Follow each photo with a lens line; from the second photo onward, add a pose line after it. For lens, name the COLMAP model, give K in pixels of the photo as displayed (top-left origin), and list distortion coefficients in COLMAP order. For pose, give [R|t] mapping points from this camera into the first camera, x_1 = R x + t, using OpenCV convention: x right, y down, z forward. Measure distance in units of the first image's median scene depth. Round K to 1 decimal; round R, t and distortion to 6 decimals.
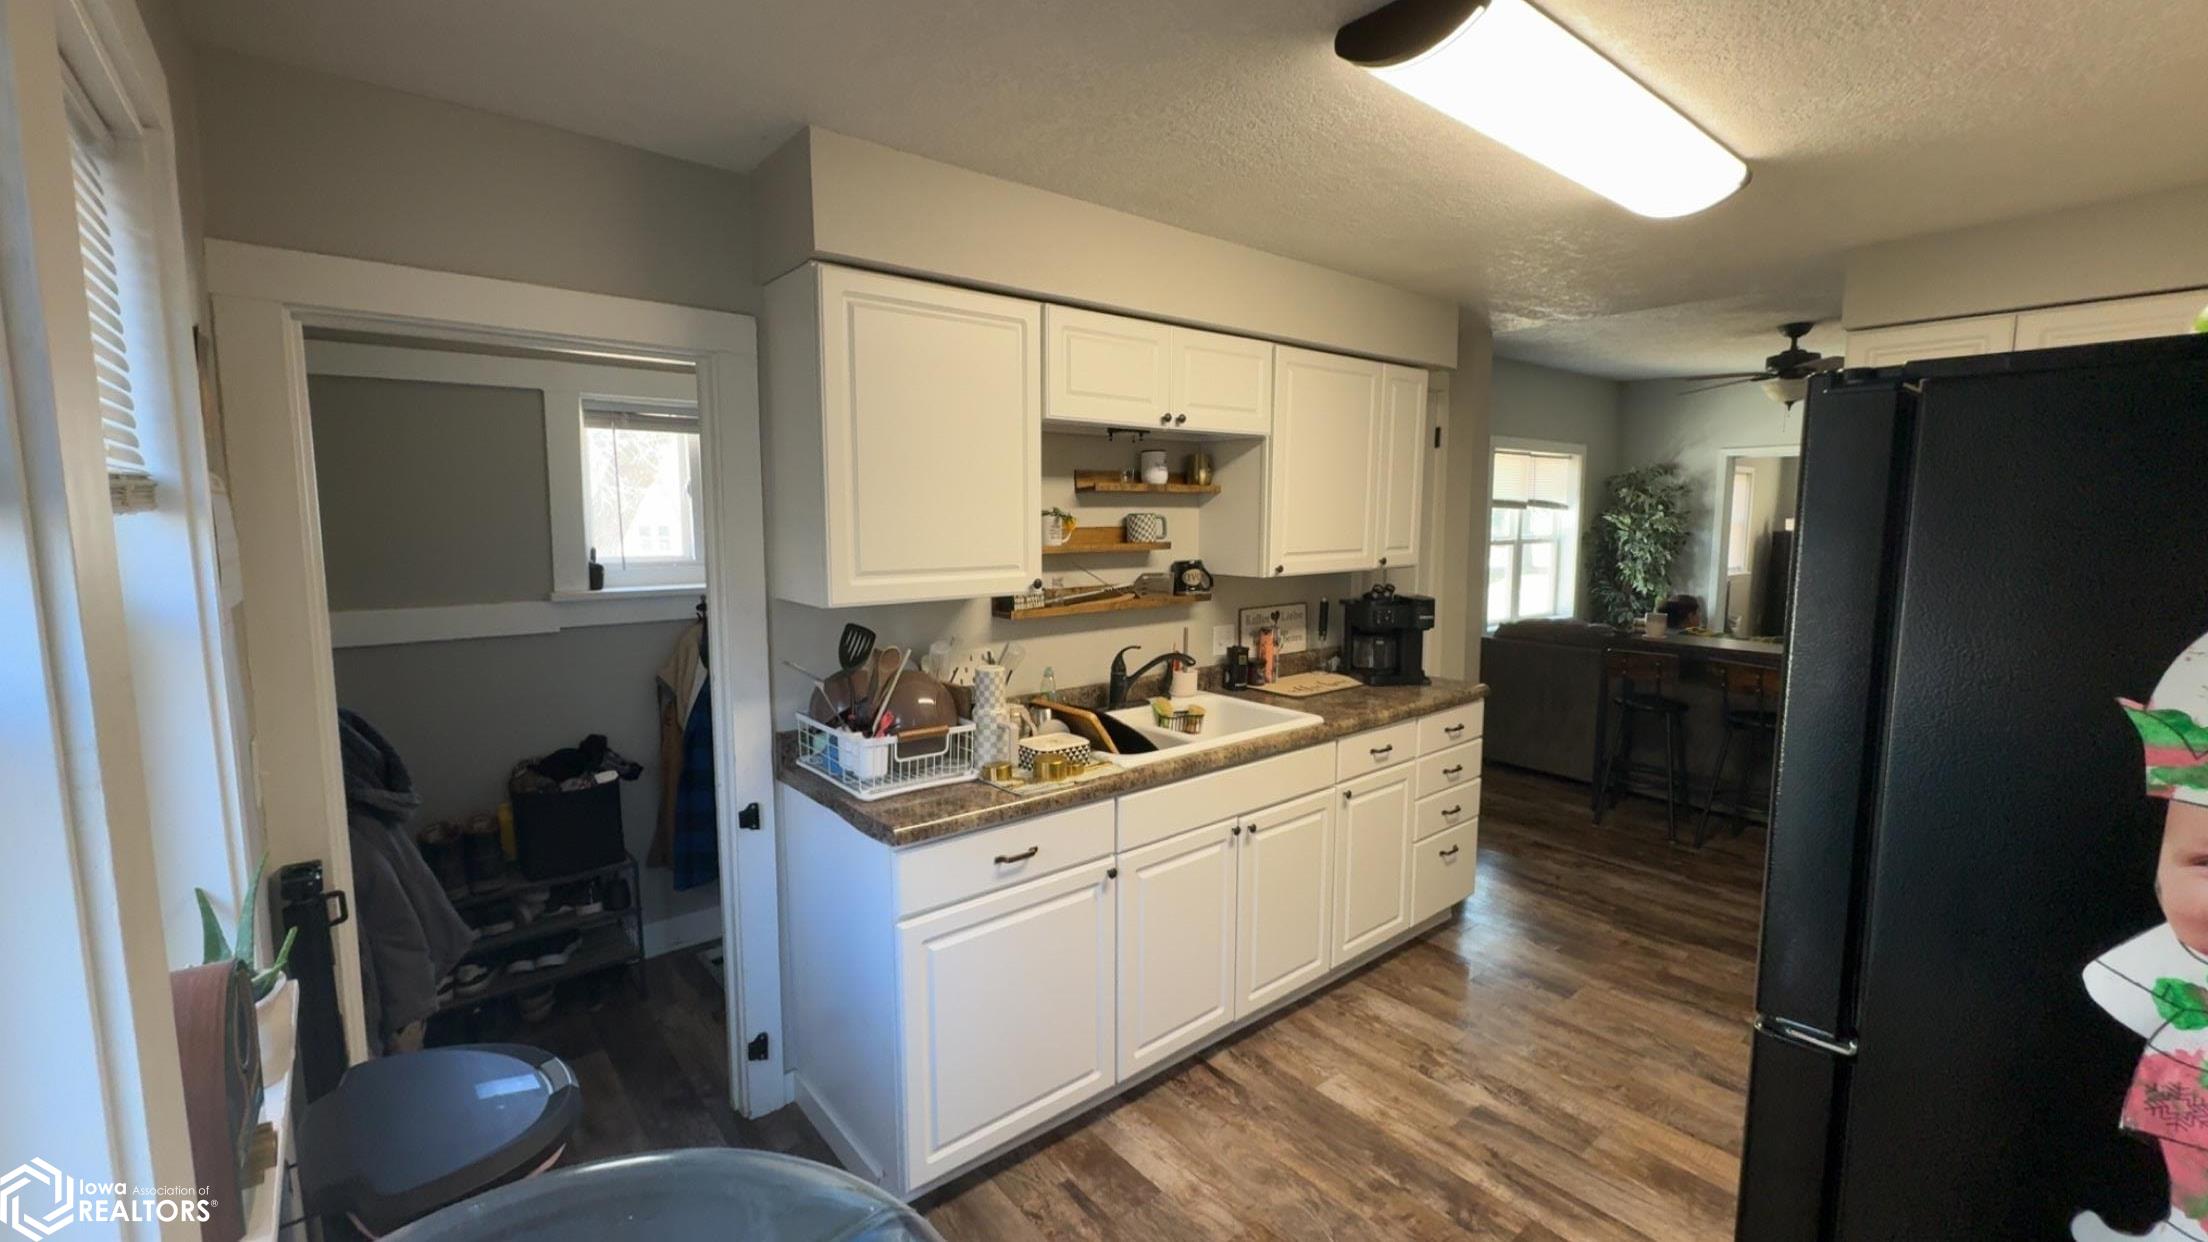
lens RADIAL K [[918.1, 0, 1093.6], [0, 918.1, 624.5], [0, 0, 1]] dist [0.001403, 0.000108]
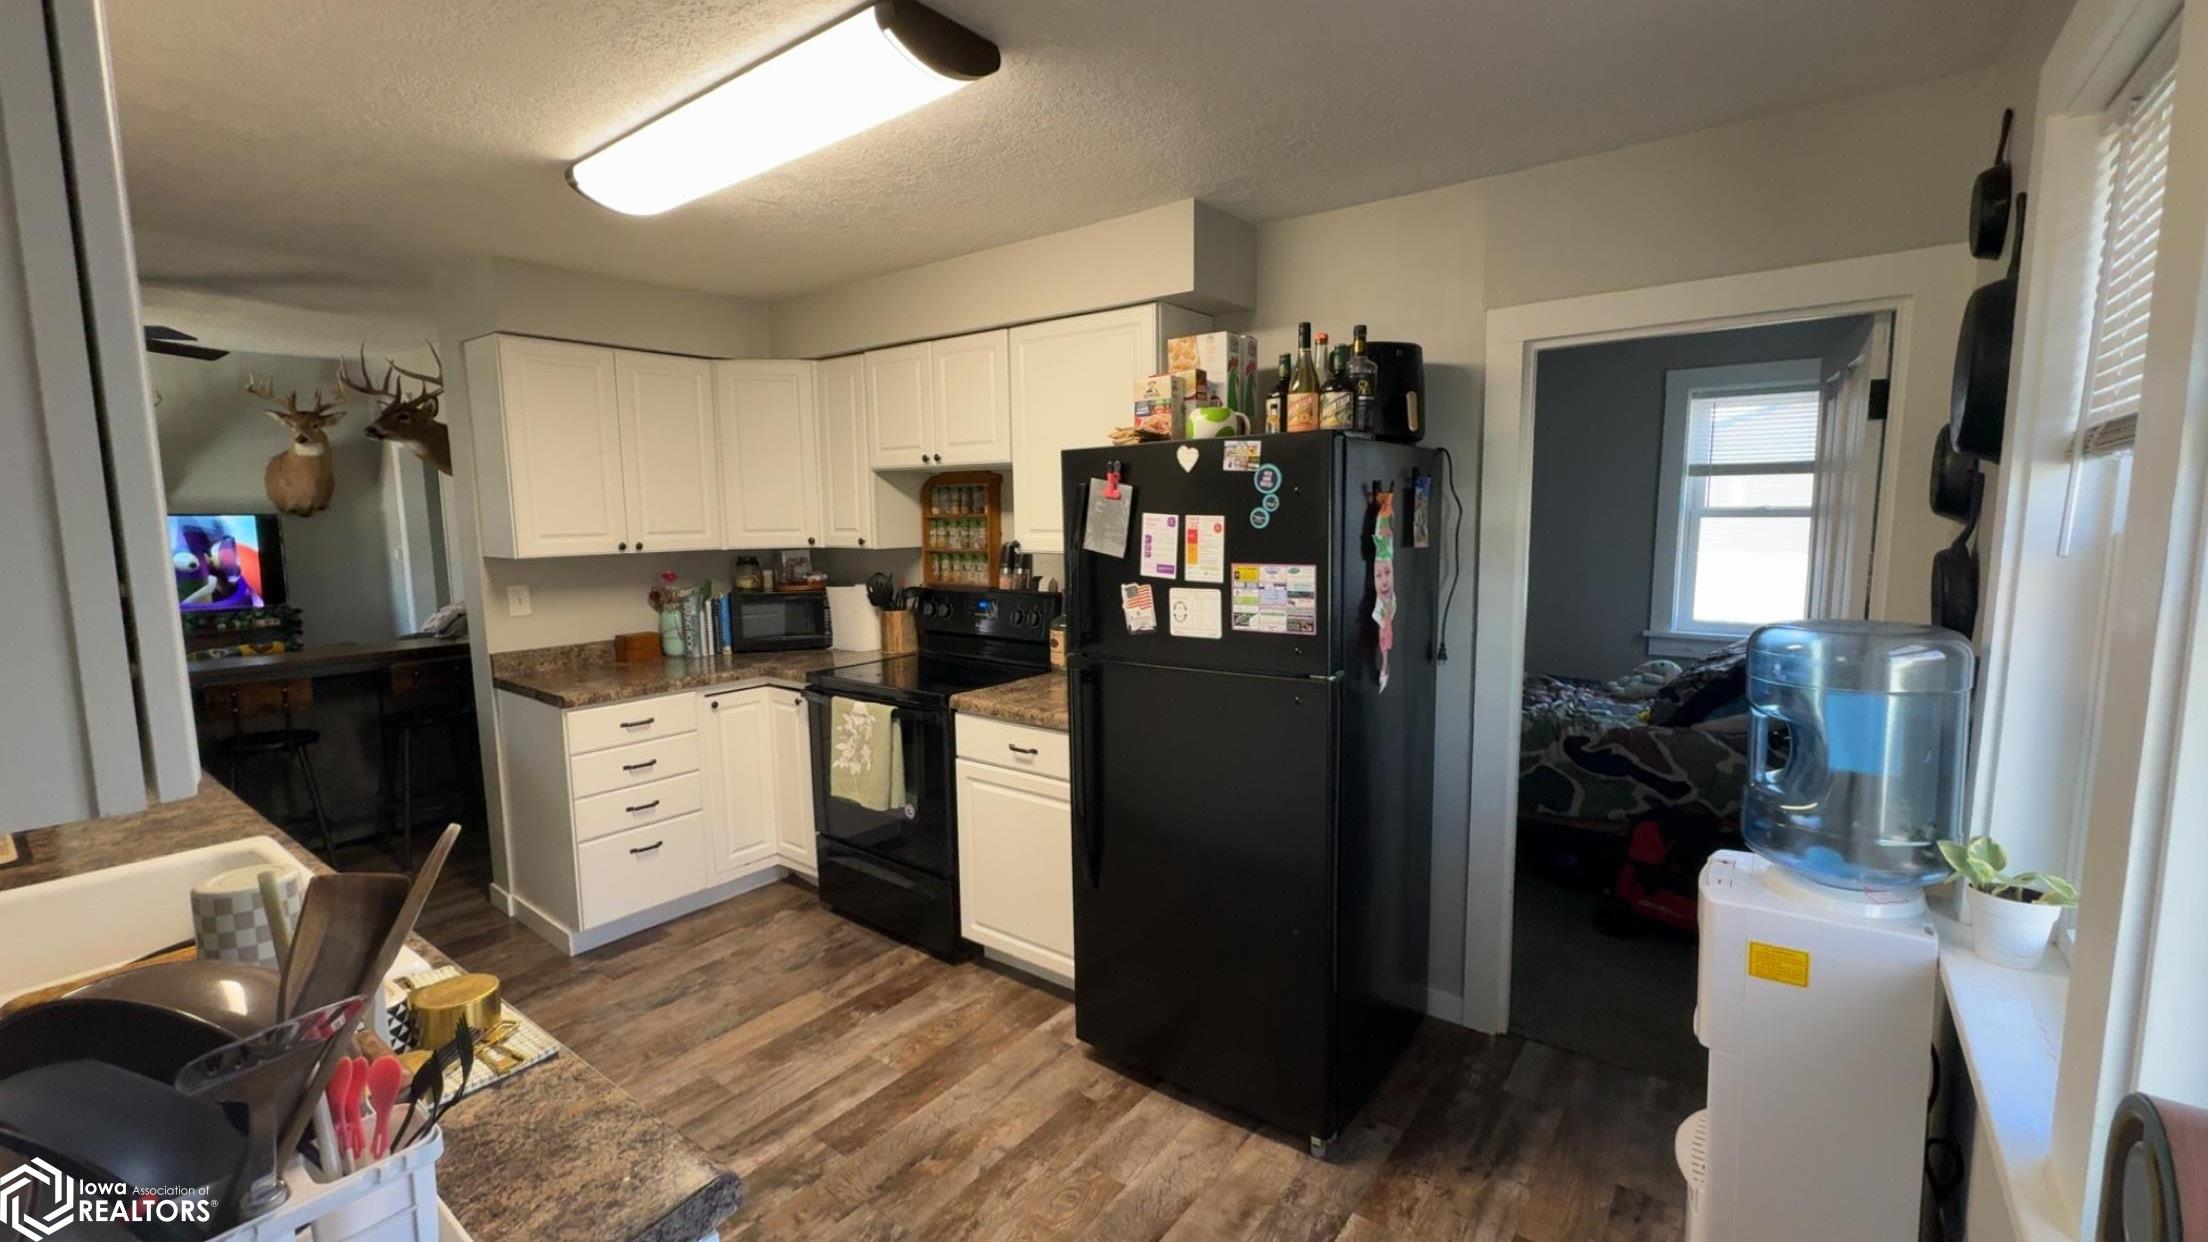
lens RADIAL K [[918.1, 0, 1113.8], [0, 918.1, 612.8], [0, 0, 1]] dist [0.001403, 0.000108]
pose [[-0.240242, -0.104913, 0.965027, -0.536087], [0.128468, 0.981961, 0.138736, -0.061689], [-0.962175, 0.157306, -0.222430, 0.711799]]
